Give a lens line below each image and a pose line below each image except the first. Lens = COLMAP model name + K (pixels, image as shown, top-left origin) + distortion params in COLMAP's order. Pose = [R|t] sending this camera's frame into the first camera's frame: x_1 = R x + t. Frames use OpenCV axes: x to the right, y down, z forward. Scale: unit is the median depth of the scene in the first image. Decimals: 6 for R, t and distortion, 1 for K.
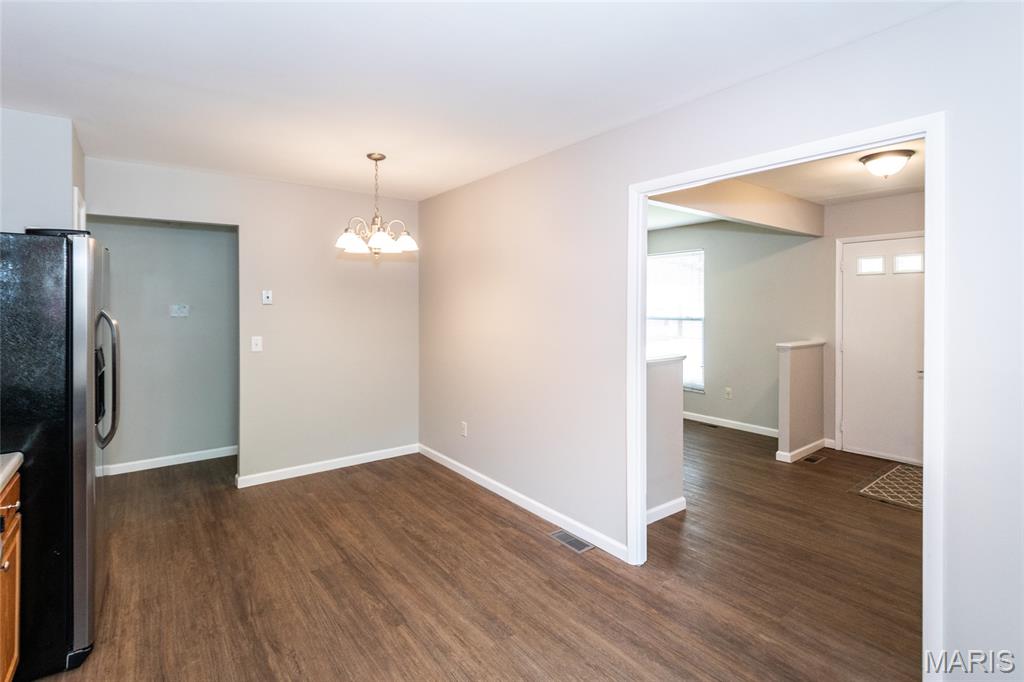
lens RADIAL K [[484.8, 0, 510.7], [0, 484.8, 300.2], [0, 0, 1]] dist [-0.002015, -0.000440]
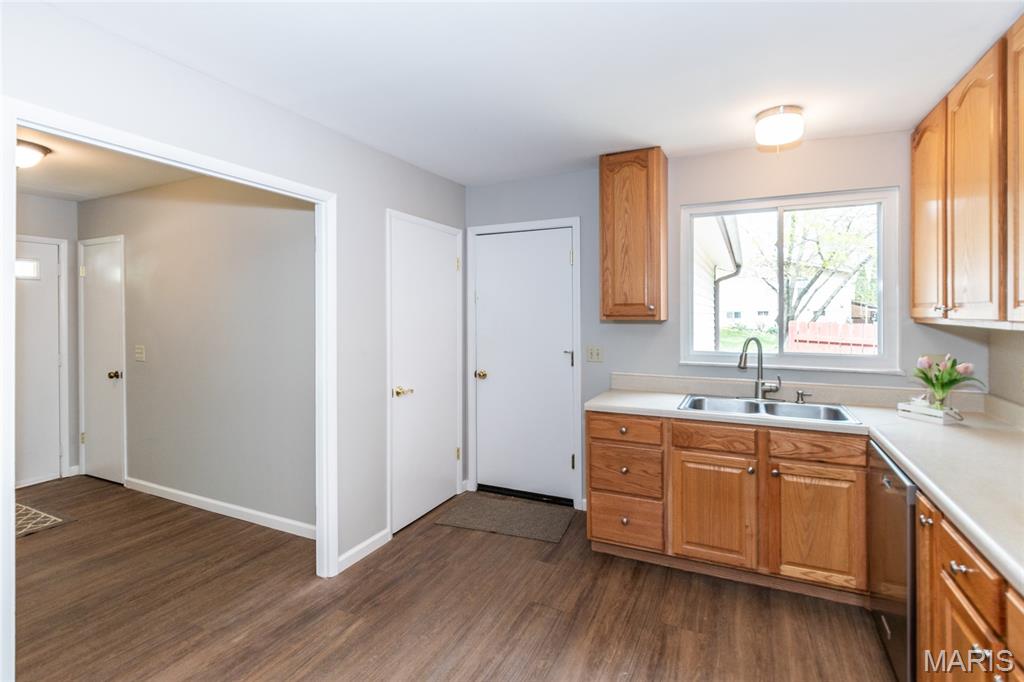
lens RADIAL K [[476.9, 0, 508.8], [0, 476.9, 312.4], [0, 0, 1]] dist [0.001343, -0.000158]
pose [[-0.433843, 0.002744, 0.900984, -0.591537], [-0.003366, 0.999983, -0.004666, 0.015299], [-0.900982, -0.005057, -0.433827, 0.877674]]
